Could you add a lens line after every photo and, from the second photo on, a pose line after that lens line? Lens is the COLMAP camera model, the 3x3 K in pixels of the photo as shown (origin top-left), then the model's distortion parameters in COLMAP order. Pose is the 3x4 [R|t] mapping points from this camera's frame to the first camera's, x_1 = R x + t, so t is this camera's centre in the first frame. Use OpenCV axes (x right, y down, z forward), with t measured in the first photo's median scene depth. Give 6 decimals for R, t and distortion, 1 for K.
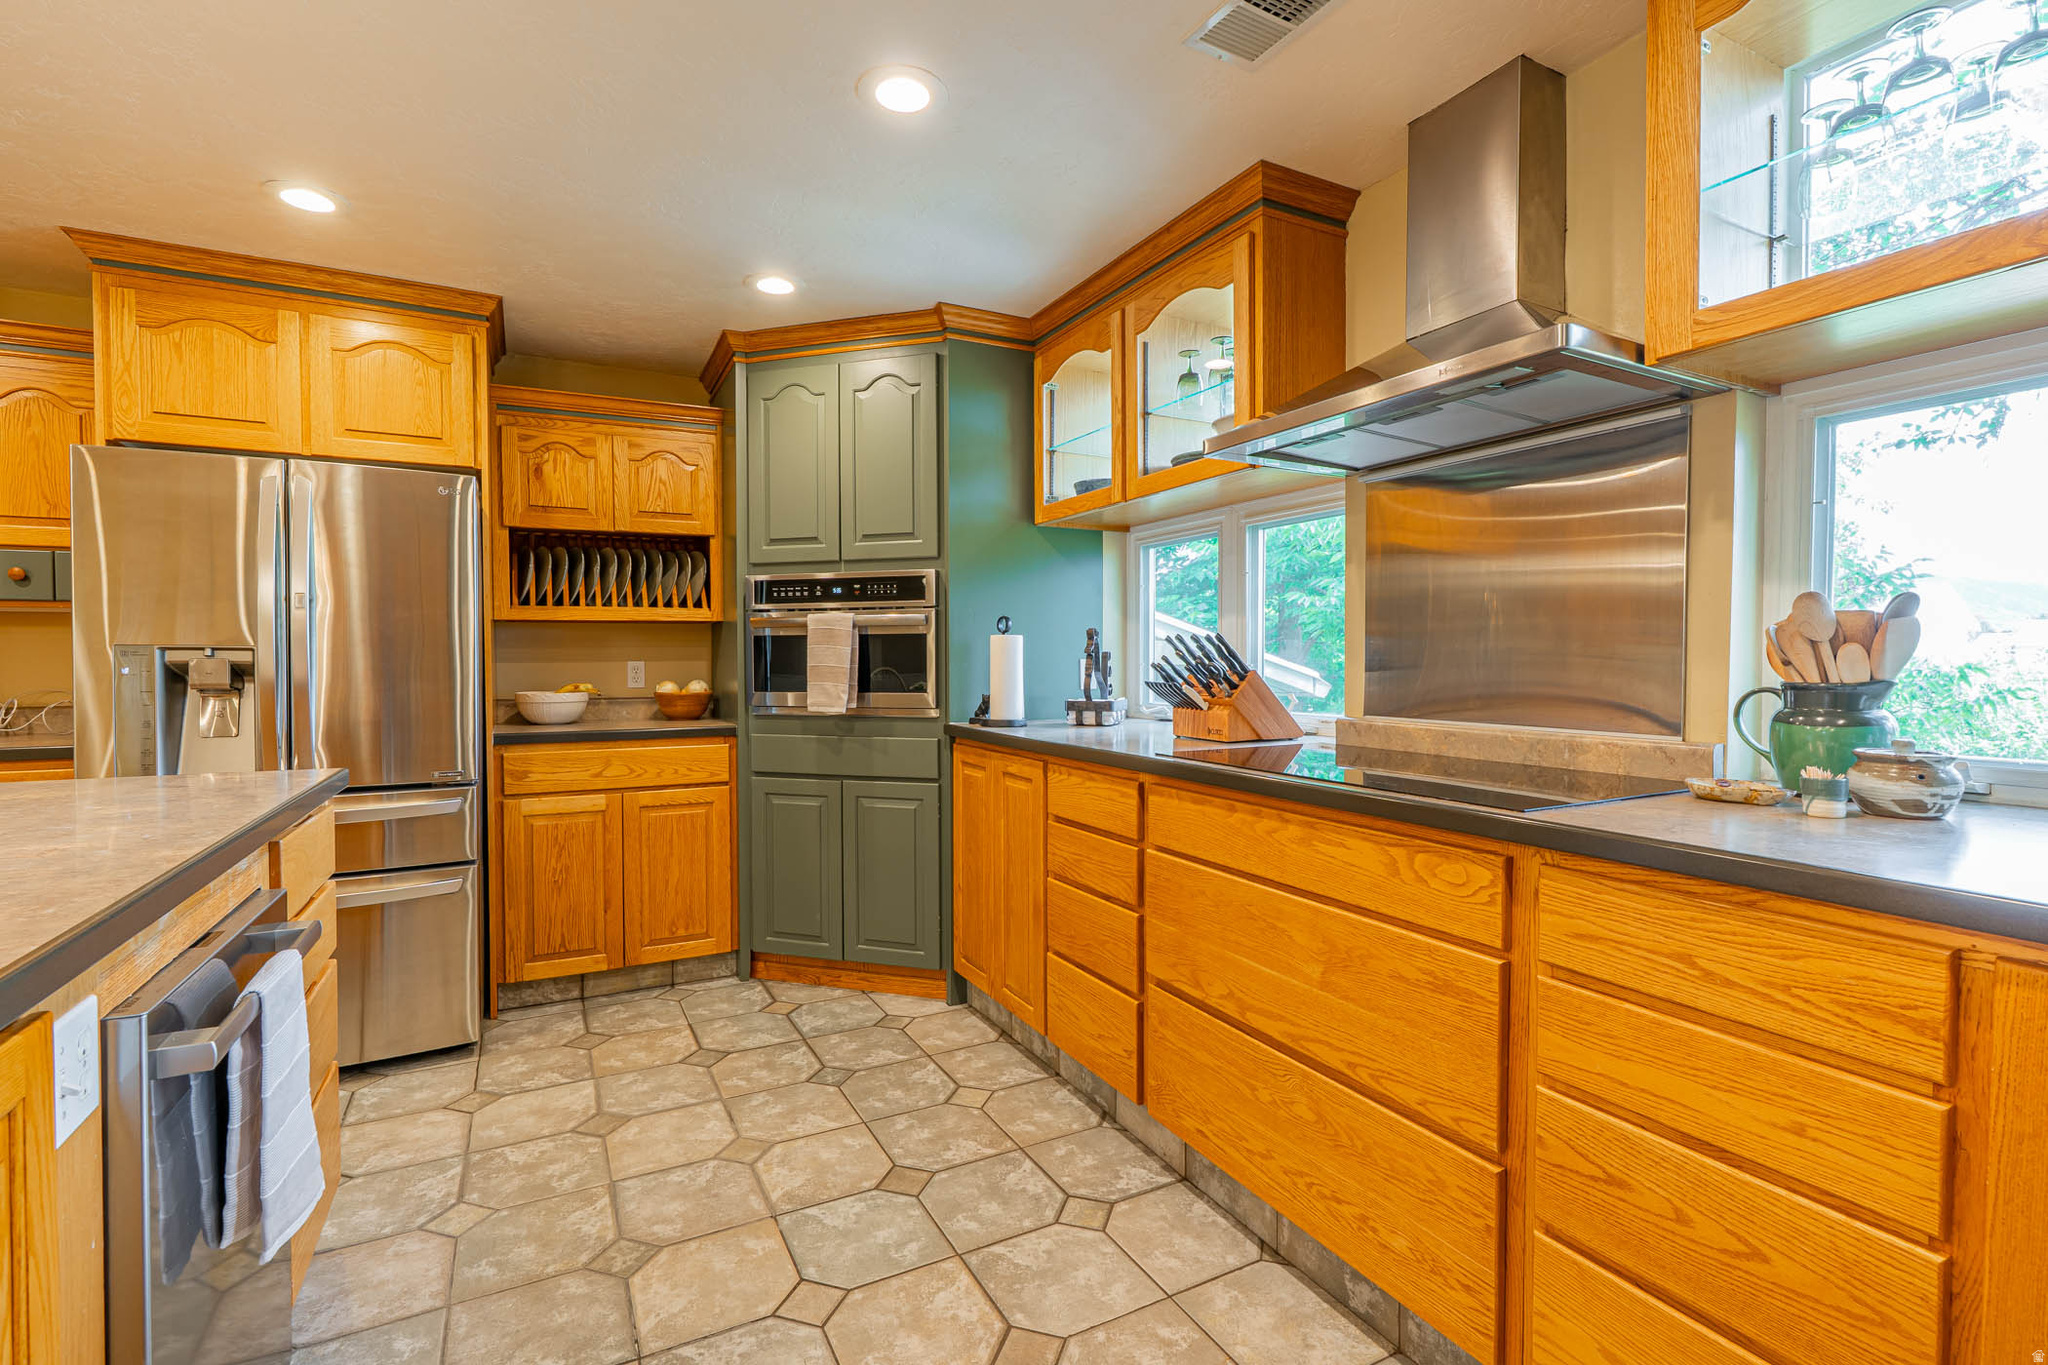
lens RADIAL K [[931.1, 0, 1040.1], [0, 931.1, 676.3], [0, 0, 1]] dist [-0.005417, 0.000954]
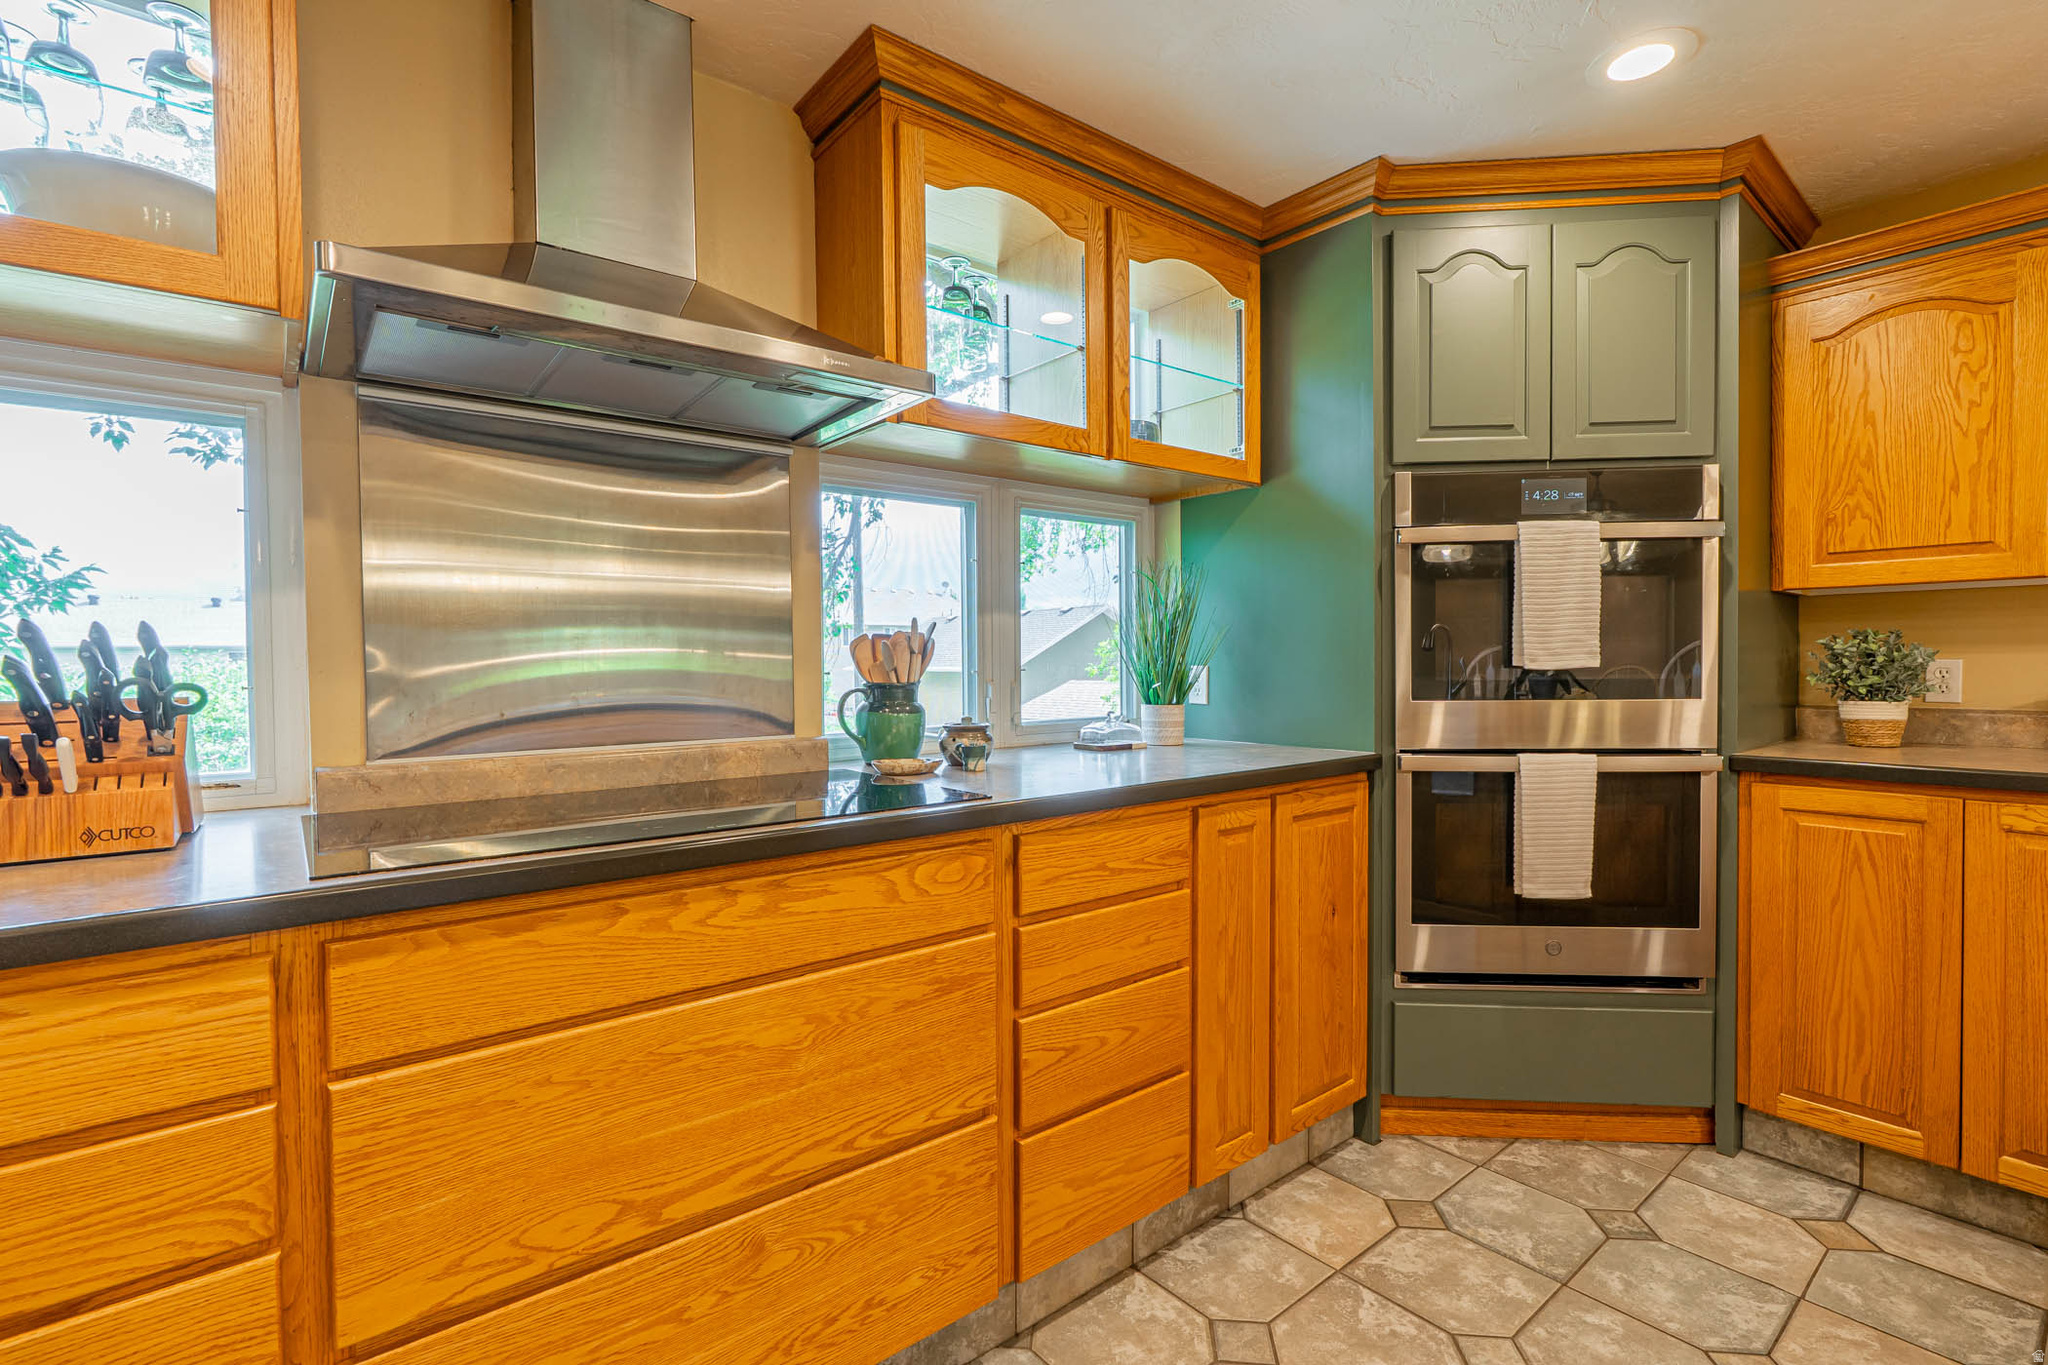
lens RADIAL K [[931.1, 0, 1037.5], [0, 931.1, 677.8], [0, 0, 1]] dist [-0.005417, 0.000954]
pose [[-0.183058, -0.013572, 0.983008, -0.555272], [0.029641, 0.999374, 0.019318, -0.020357], [-0.982655, 0.032674, -0.182541, 1.021746]]
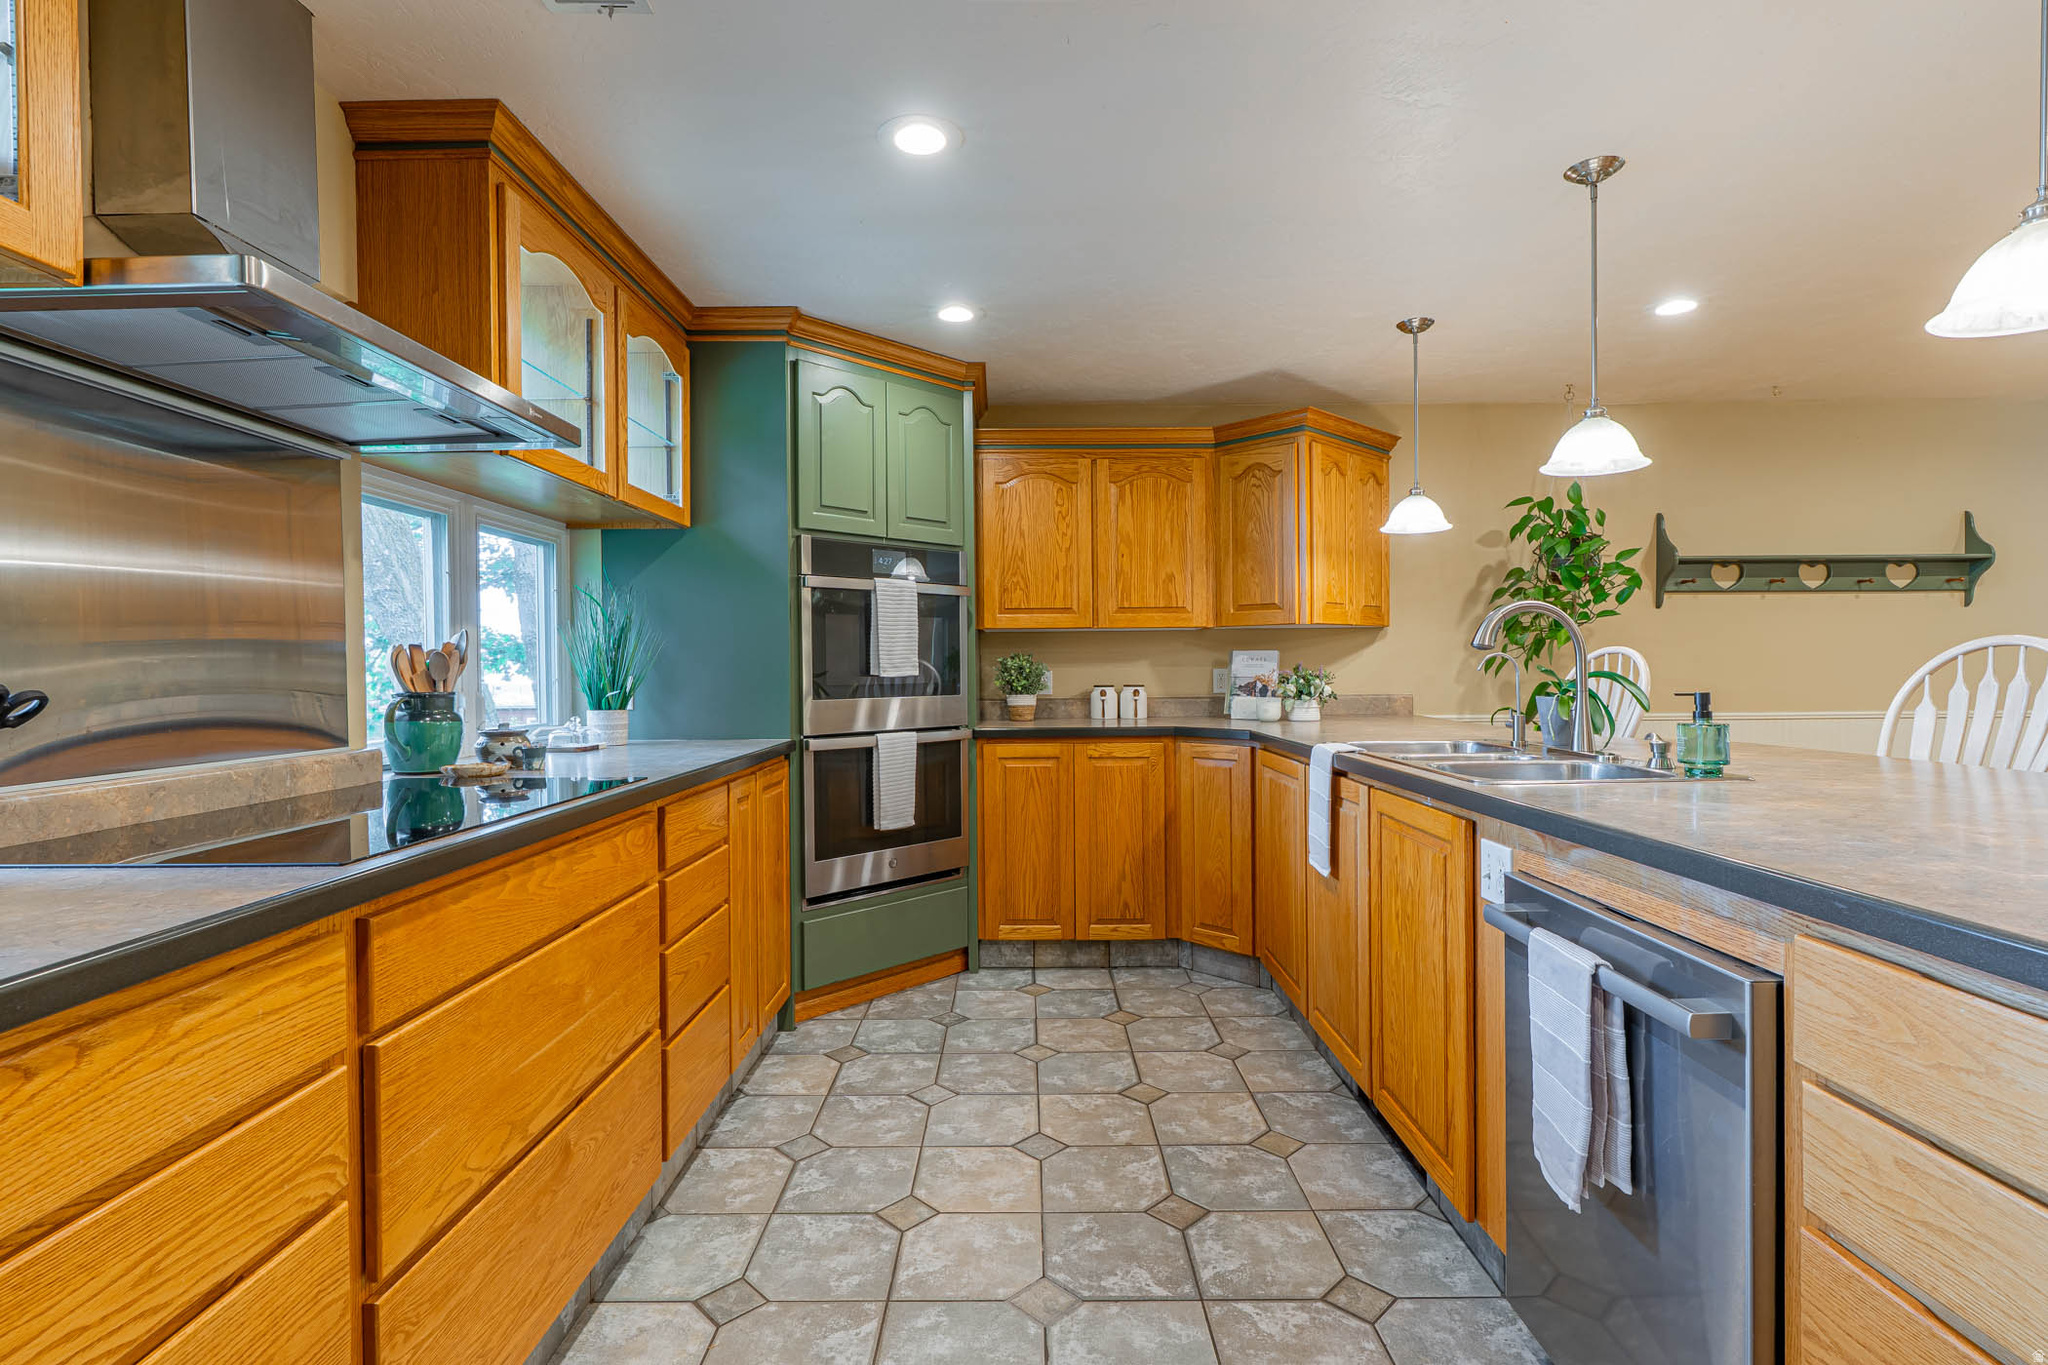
lens RADIAL K [[958.9, 0, 1027.8], [0, 958.9, 676.9], [0, 0, 1]] dist [-0.004367, 0.000014]
pose [[-0.876872, 0.006438, 0.480680, -0.644346], [0.021780, 0.999416, 0.026346, -0.034527], [-0.480229, 0.033571, -0.876500, 1.803696]]
